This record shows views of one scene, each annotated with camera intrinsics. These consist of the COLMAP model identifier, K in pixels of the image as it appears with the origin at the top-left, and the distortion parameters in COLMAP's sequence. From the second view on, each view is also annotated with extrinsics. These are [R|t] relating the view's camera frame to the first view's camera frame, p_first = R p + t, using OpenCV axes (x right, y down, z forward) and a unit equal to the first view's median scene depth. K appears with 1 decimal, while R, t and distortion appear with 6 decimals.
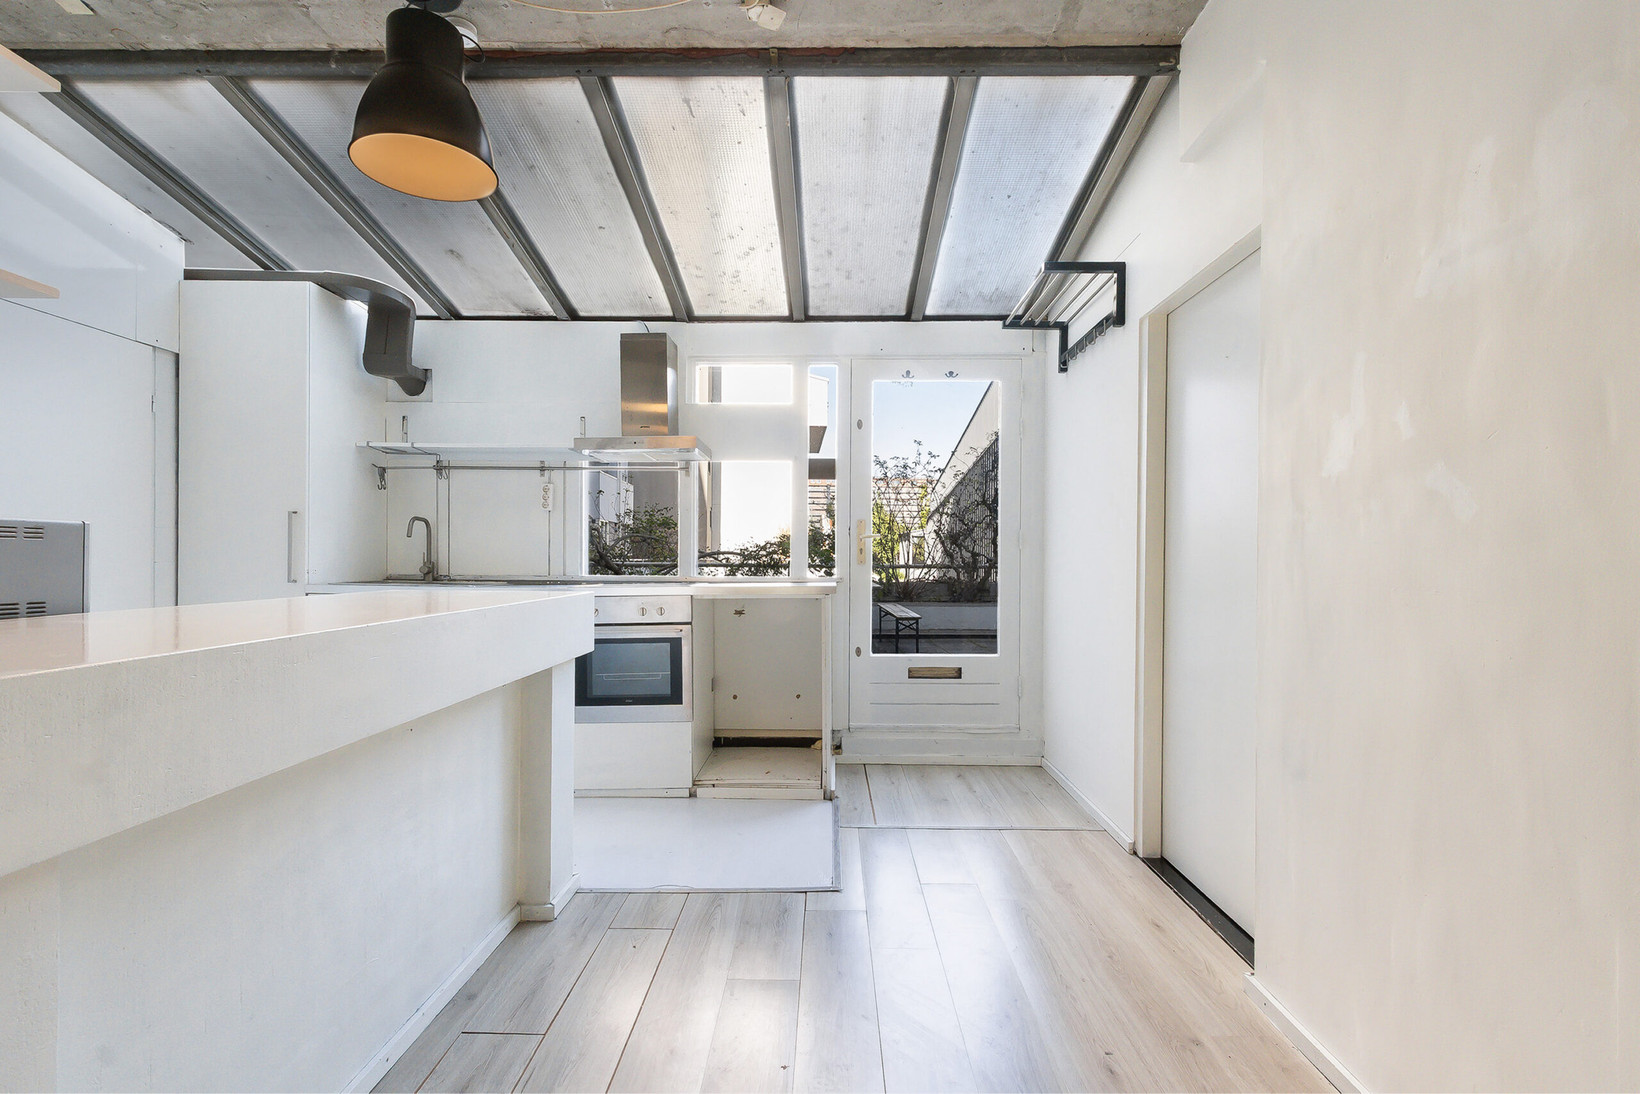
lens RADIAL K [[764.6, 0, 835.7], [0, 764.6, 570.2], [0, 0, 1]] dist [0.000742, -0.000636]
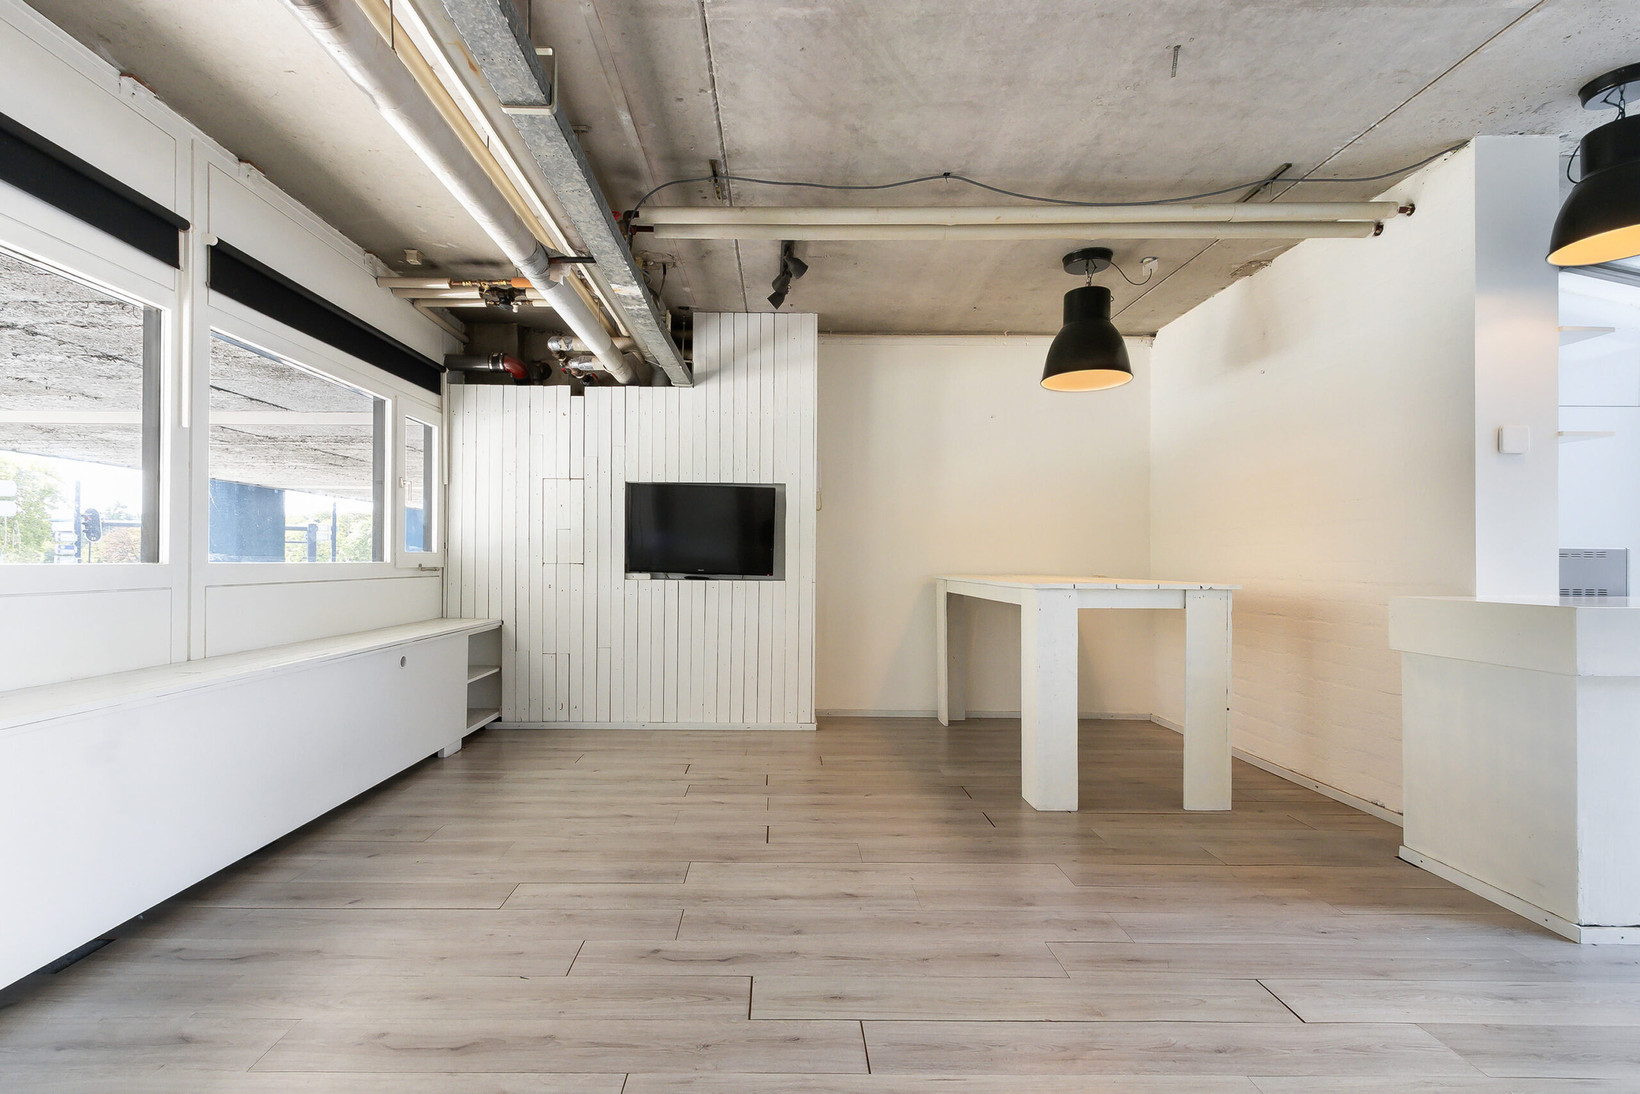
lens RADIAL K [[760.8, 0, 769.9], [0, 760.8, 556.7], [0, 0, 1]] dist [0.001851, 0.000239]
pose [[0.005522, -0.014148, -0.999885, 0.346326], [-0.021245, 0.999673, -0.014262, 0.011689], [0.999759, 0.021321, 0.005220, -0.437296]]
